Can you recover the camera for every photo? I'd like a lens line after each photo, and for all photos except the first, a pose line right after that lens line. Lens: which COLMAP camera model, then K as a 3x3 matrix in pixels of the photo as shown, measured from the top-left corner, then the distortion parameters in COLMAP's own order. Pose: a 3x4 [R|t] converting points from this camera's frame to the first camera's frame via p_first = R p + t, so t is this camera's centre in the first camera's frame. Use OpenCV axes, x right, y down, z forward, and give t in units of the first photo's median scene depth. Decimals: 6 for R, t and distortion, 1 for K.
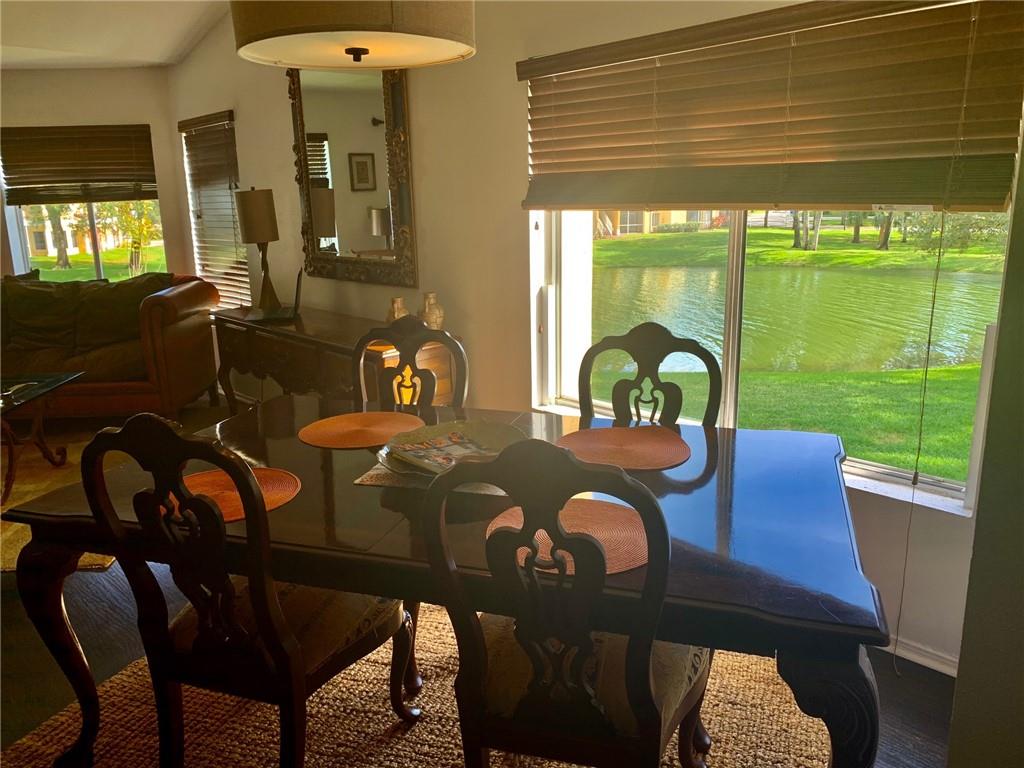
lens RADIAL K [[796.8, 0, 512.0], [0, 796.8, 384.0], [0, 0, 1]] dist [-0.005226, 0.001372]
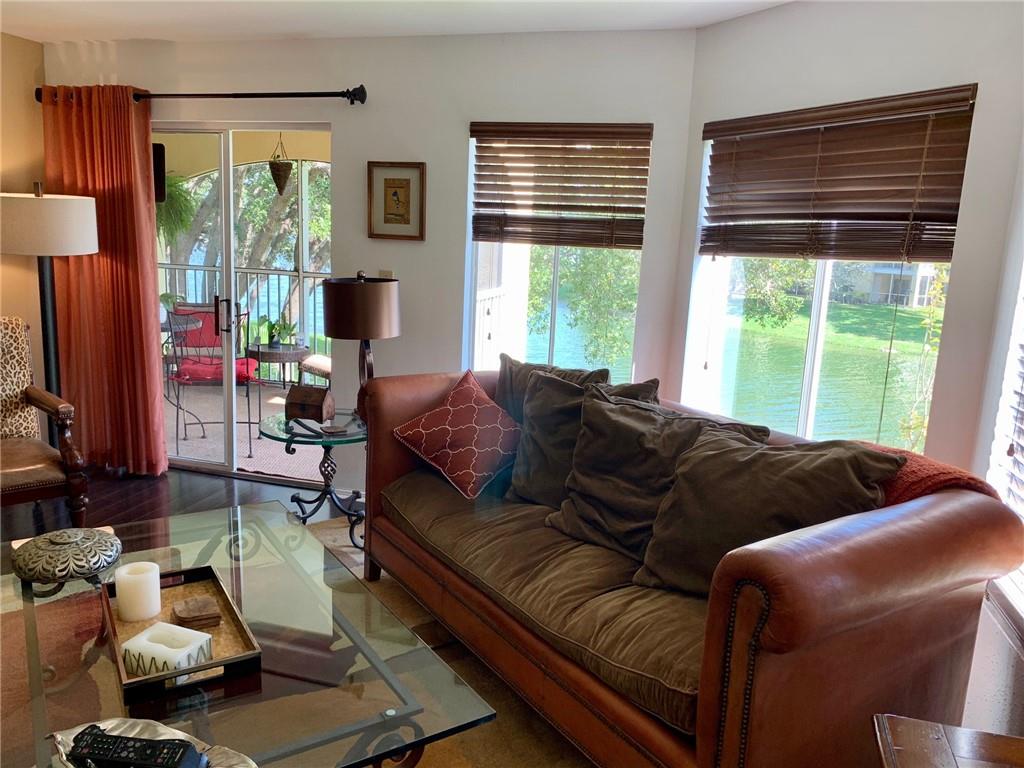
lens RADIAL K [[792.5, 0, 512.0], [0, 792.5, 384.0], [0, 0, 1]] dist [0.039891, -0.085468]
pose [[0.497302, 0.202462, -0.843623, -0.214429], [-0.252914, 0.963985, 0.082258, -0.162551], [0.829894, 0.172457, 0.530598, 0.661688]]
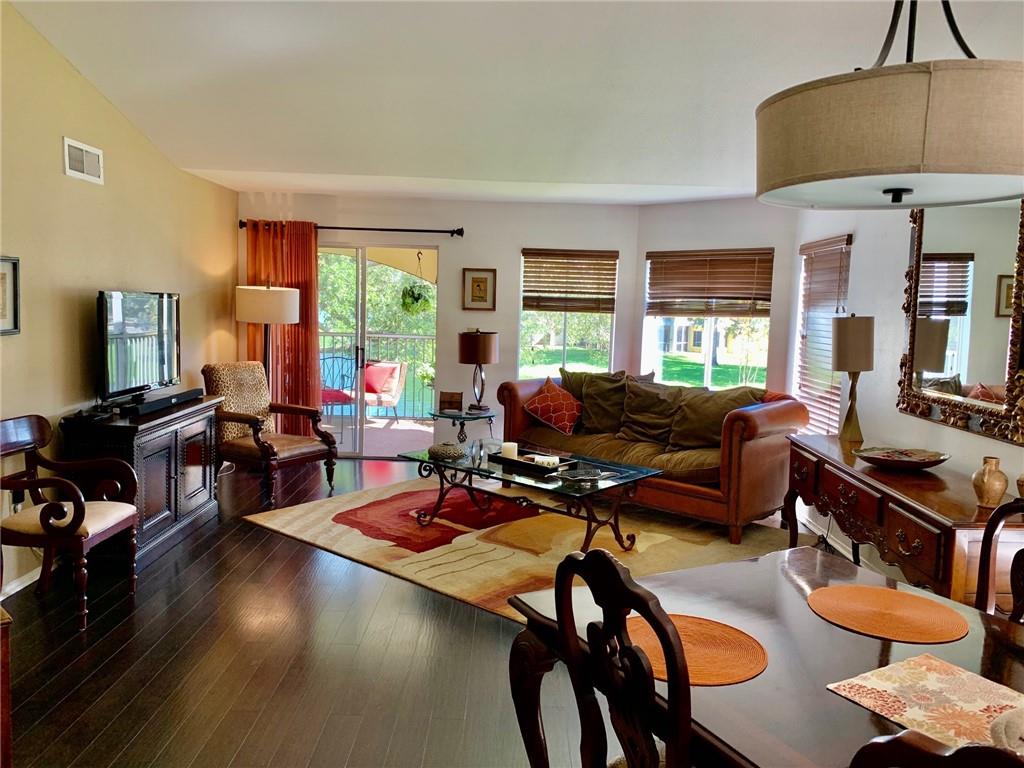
lens RADIAL K [[792.5, 0, 512.0], [0, 792.5, 384.0], [0, 0, 1]] dist [0.039891, -0.085468]
pose [[0.719289, 0.112835, -0.685487, 0.037689], [-0.203406, 0.977686, -0.052504, -0.027317], [0.664266, 0.177198, 0.726189, 0.044316]]
